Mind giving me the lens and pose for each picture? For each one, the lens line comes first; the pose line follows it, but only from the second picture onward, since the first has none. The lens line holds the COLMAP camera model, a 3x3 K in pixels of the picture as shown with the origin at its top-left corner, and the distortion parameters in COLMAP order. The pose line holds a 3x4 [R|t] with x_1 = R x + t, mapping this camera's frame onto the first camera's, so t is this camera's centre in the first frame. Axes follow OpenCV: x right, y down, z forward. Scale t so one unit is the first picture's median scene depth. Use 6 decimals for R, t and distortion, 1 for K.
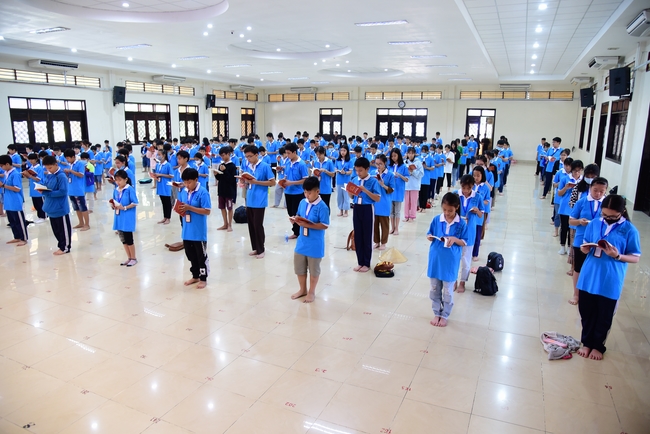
lens RADIAL K [[447.8, 0, 325.7], [0, 447.8, 214.5], [0, 0, 1]] dist [-0.085693, 0.046746]
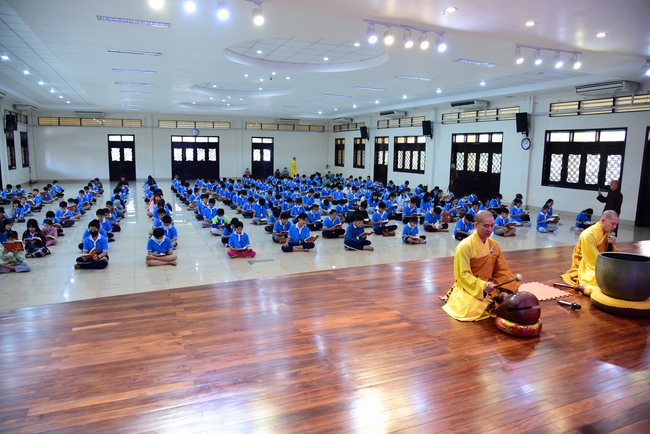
lens RADIAL K [[447.8, 0, 321.5], [0, 447.8, 219.5], [0, 0, 1]] dist [-0.085693, 0.046746]
pose [[0.677537, -0.111886, 0.726928, -0.514018], [0.142023, 0.989662, 0.019953, -0.012046], [-0.721646, 0.089721, 0.686423, 0.040163]]
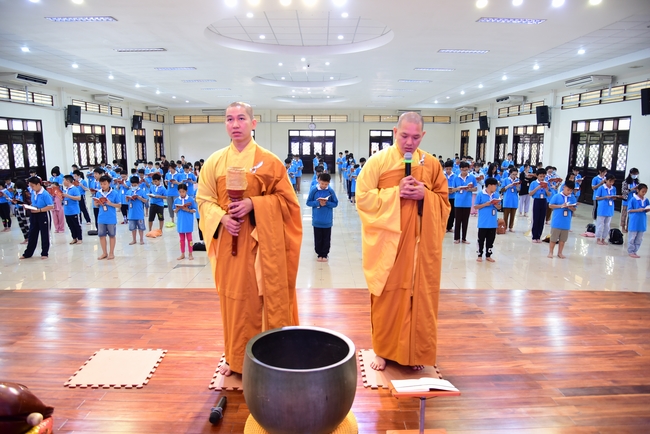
lens RADIAL K [[447.8, 0, 324.8], [0, 447.8, 218.6], [0, 0, 1]] dist [-0.085693, 0.046746]
pose [[0.905605, -0.079055, 0.416689, -0.327944], [0.093840, 0.995473, -0.015084, 0.001637], [-0.413610, 0.052763, 0.908924, -0.016247]]
